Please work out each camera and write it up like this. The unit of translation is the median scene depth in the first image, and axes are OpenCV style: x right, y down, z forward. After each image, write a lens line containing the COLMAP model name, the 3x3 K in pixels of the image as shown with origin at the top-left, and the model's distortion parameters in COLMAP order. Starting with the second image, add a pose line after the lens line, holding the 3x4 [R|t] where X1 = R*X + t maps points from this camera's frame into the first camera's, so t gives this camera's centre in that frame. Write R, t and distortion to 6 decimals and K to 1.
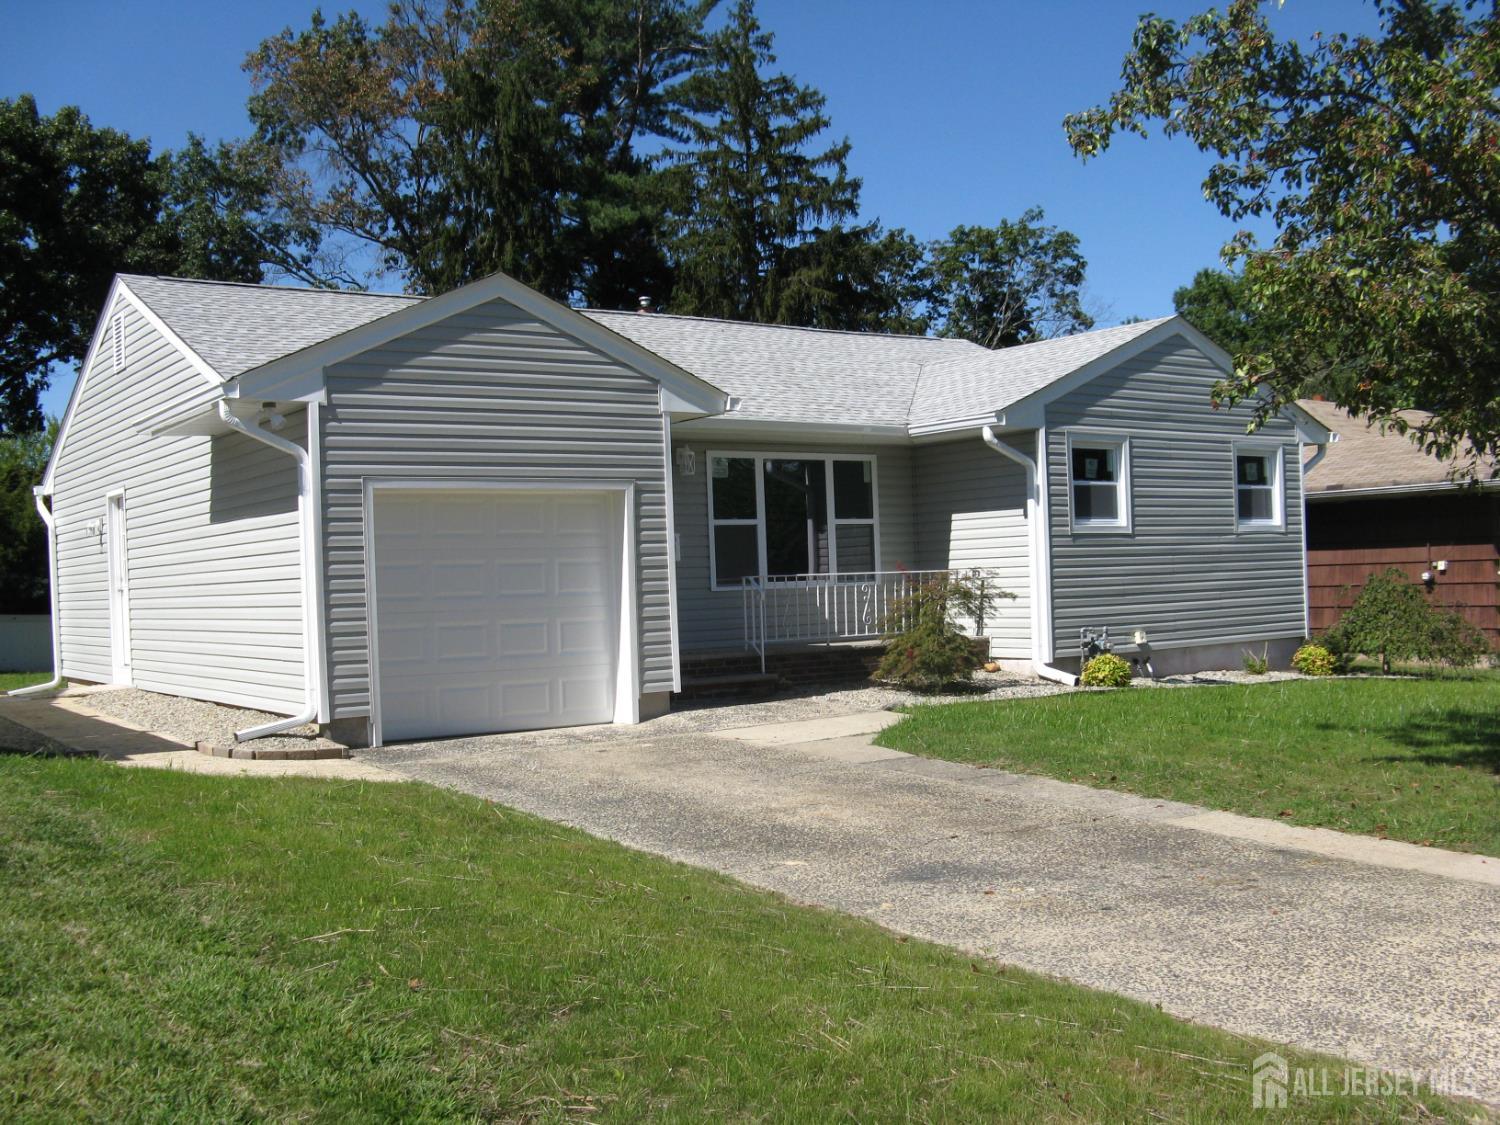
lens RADIAL K [[1531.7, 0, 750.0], [0, 1531.7, 562.5], [0, 0, 1]] dist [-0.140381, 0.012269]
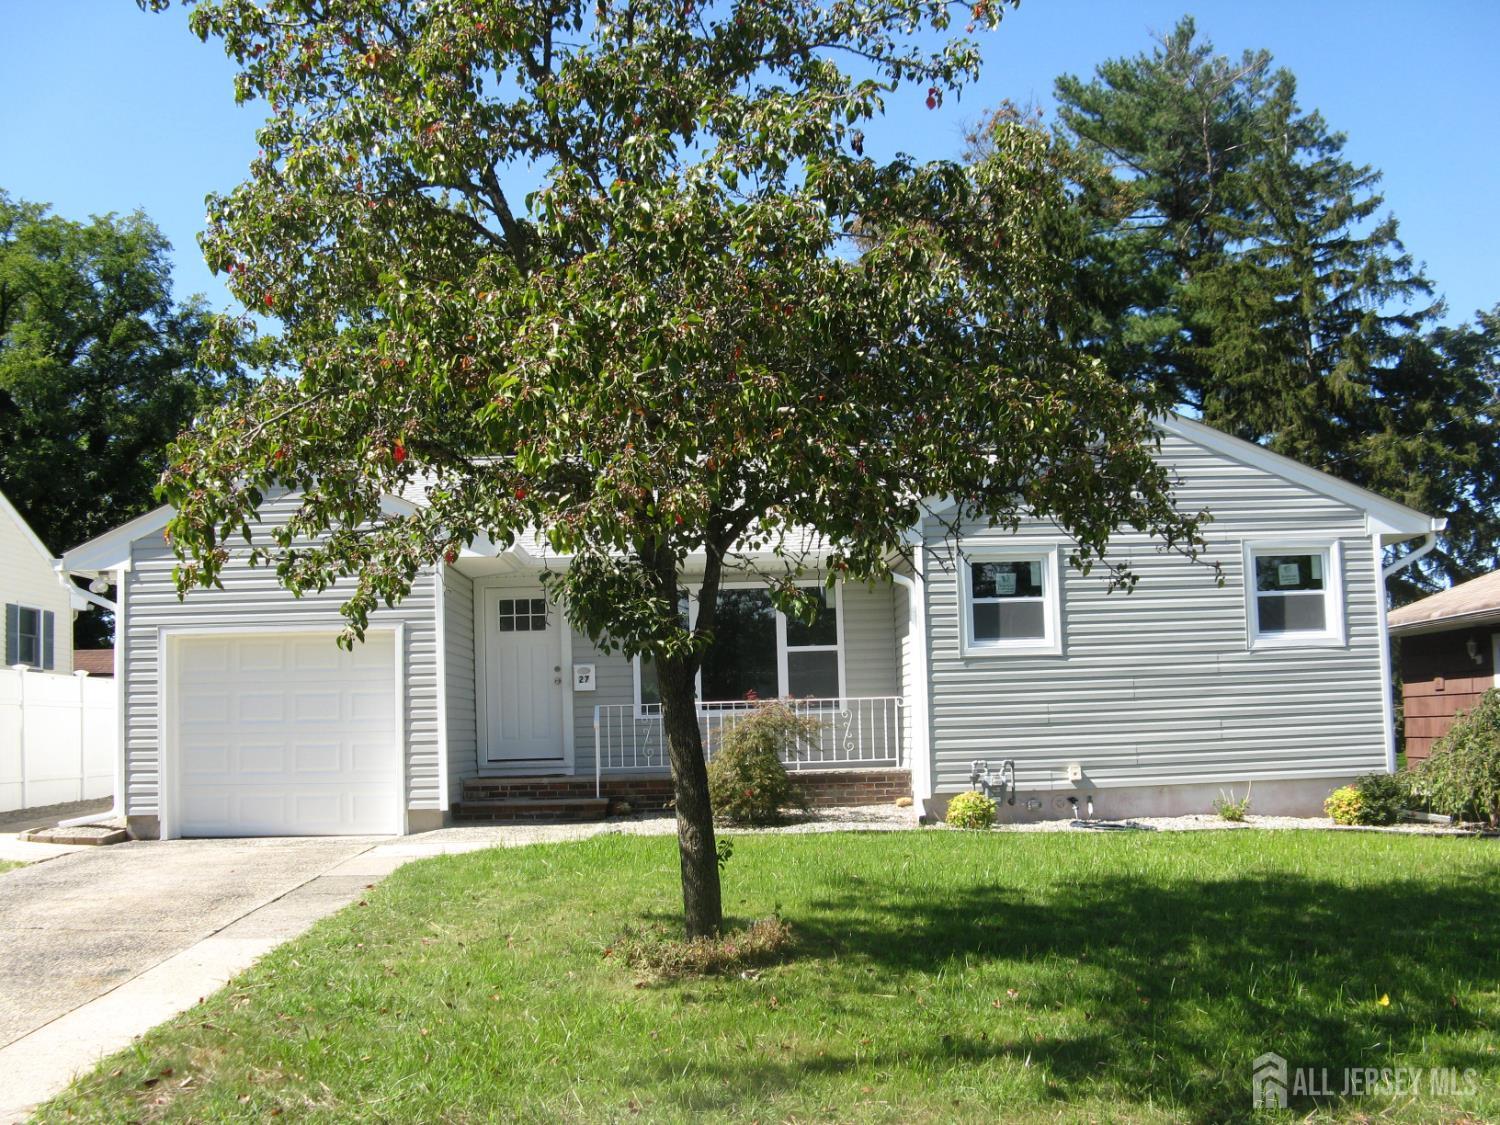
lens RADIAL K [[1531.7, 0, 750.0], [0, 1531.7, 562.5], [0, 0, 1]] dist [-0.140381, 0.012269]
pose [[0.830677, -0.053208, -0.554206, 0.579809], [0.008496, 0.996518, -0.082938, -0.000710], [0.556689, 0.064186, 0.828237, 0.157650]]
